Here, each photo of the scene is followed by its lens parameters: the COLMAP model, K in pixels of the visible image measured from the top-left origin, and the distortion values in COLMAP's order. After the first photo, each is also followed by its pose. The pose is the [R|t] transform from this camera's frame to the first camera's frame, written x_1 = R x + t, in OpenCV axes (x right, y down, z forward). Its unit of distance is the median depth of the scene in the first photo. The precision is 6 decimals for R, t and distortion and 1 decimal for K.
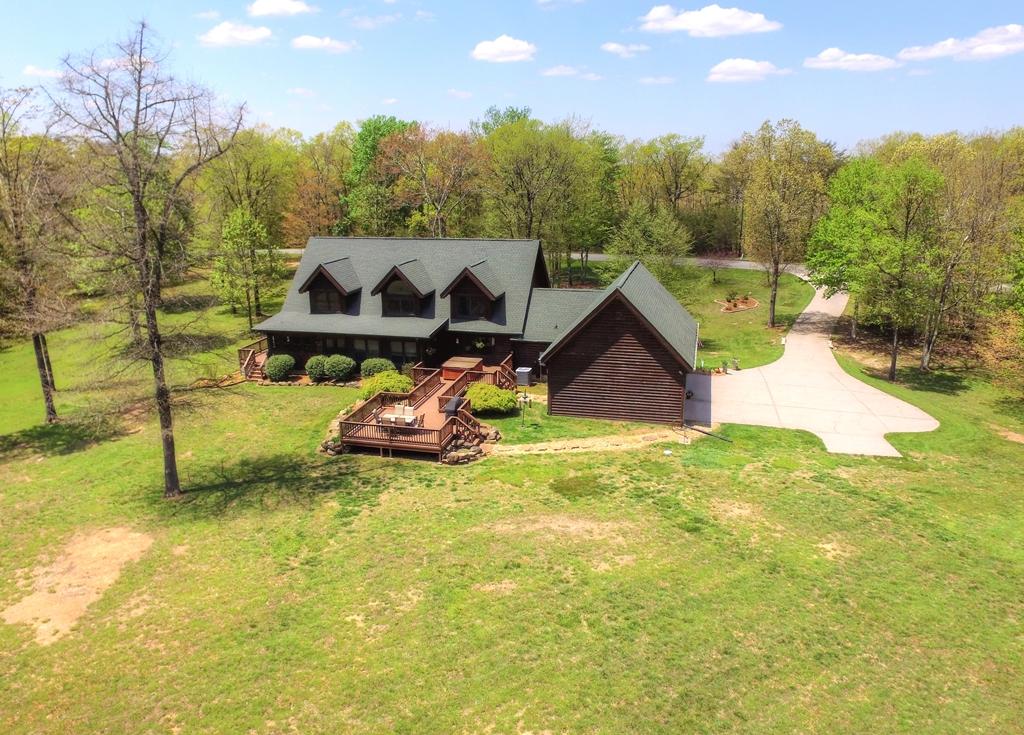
lens RADIAL K [[731.4, 0, 521.1], [0, 731.4, 382.6], [0, 0, 1]] dist [-0.086716, 0.001341]
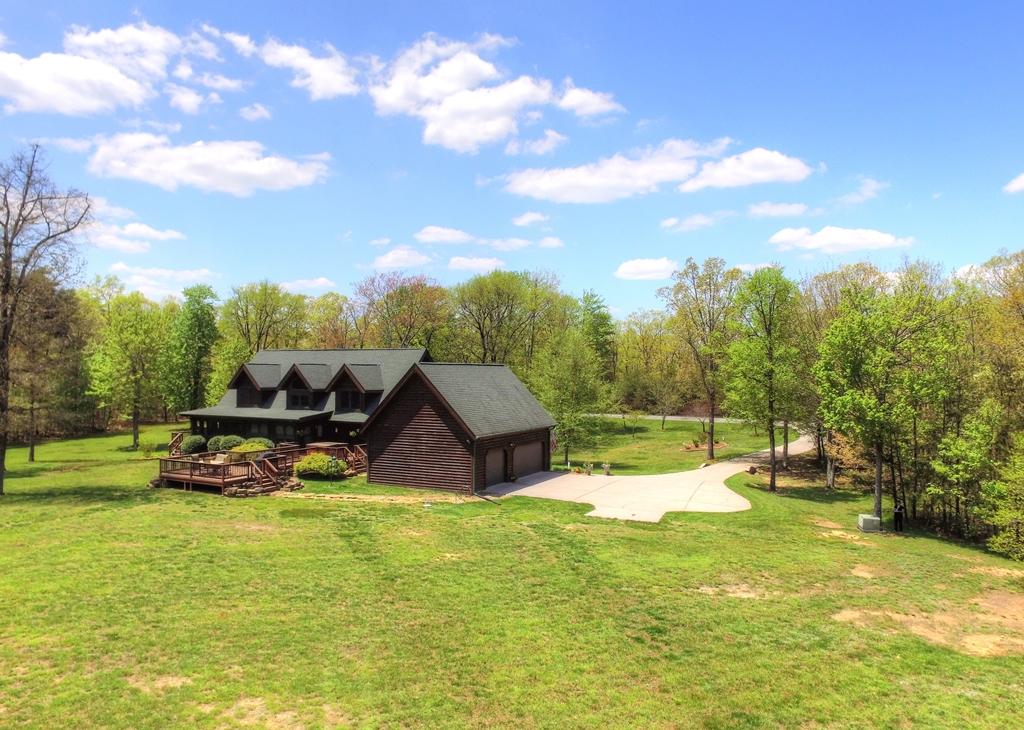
lens RADIAL K [[730.1, 0, 523.2], [0, 730.1, 364.8], [0, 0, 1]] dist [-0.122135, 0.094142]
pose [[0.978811, 0.012441, -0.204387, 0.454061], [-0.072078, 0.955204, -0.287038, 0.158607], [0.191660, 0.295687, 0.935861, -0.011929]]
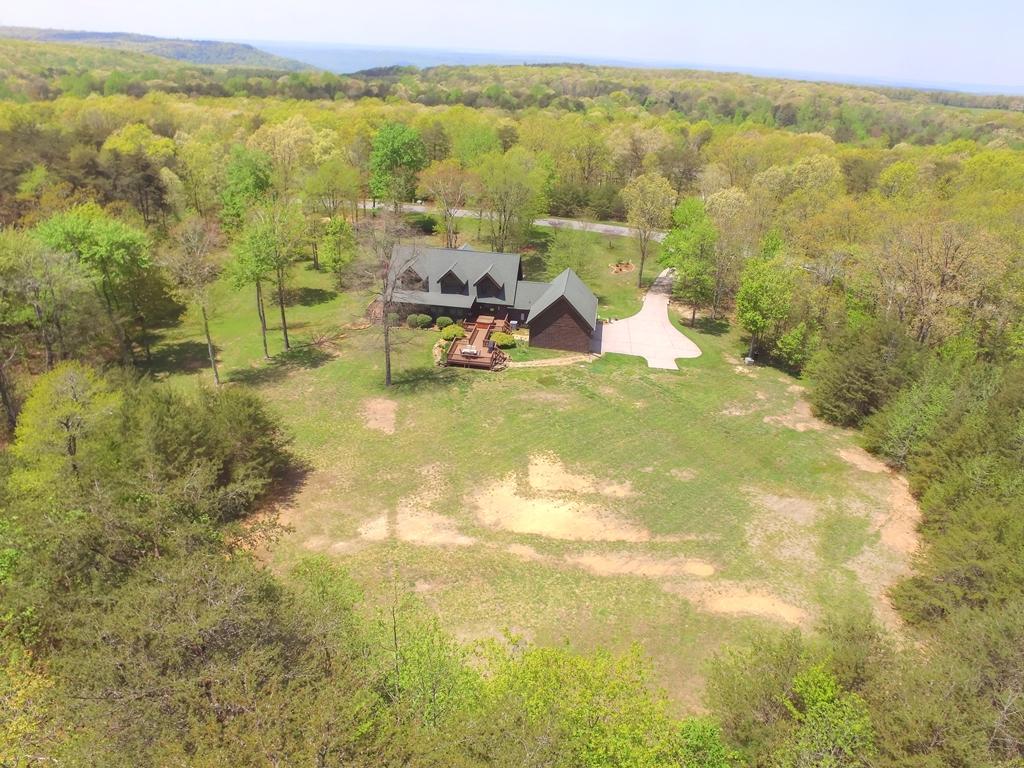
lens RADIAL K [[686.2, 0, 520.8], [0, 686.2, 383.8], [0, 0, 1]] dist [-0.134211, 0.111361]
pose [[0.992143, 0.001479, 0.125097, -0.233157], [-0.022572, 0.985637, 0.167361, -0.182324], [-0.123053, -0.168870, 0.977927, -0.985956]]
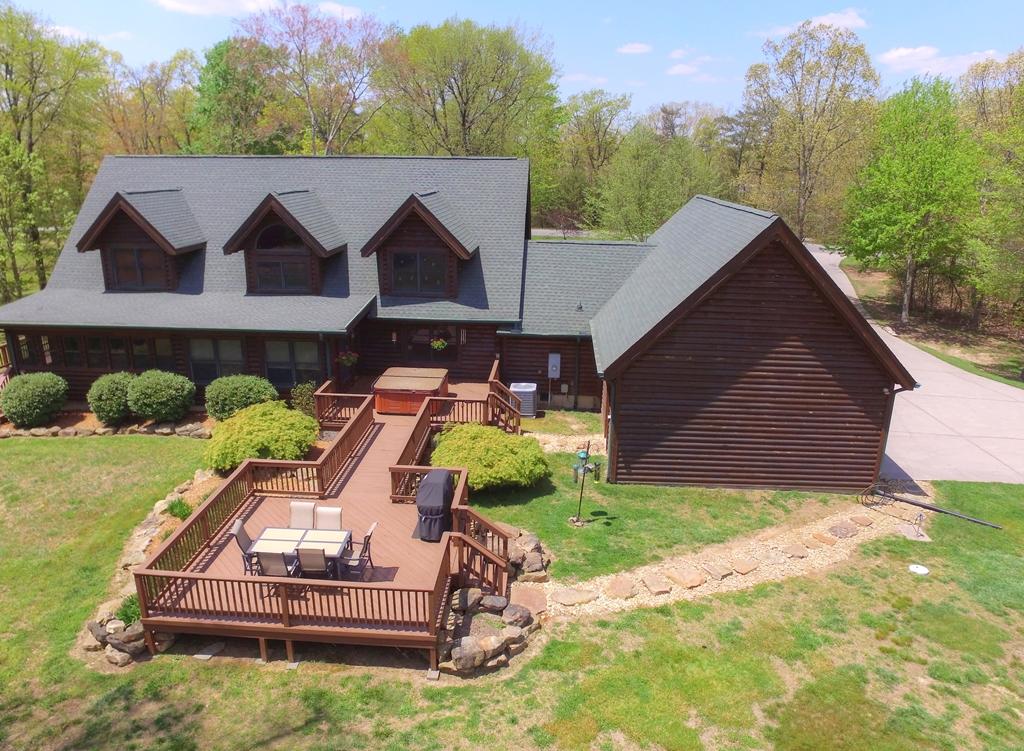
lens RADIAL K [[728.4, 0, 527.2], [0, 728.4, 372.6], [0, 0, 1]] dist [-0.106872, 0.089782]
pose [[0.981651, -0.030019, 0.188307, -0.100974], [0.031110, 0.999512, -0.002837, -0.029241], [-0.188130, 0.008643, 0.982106, 0.503813]]
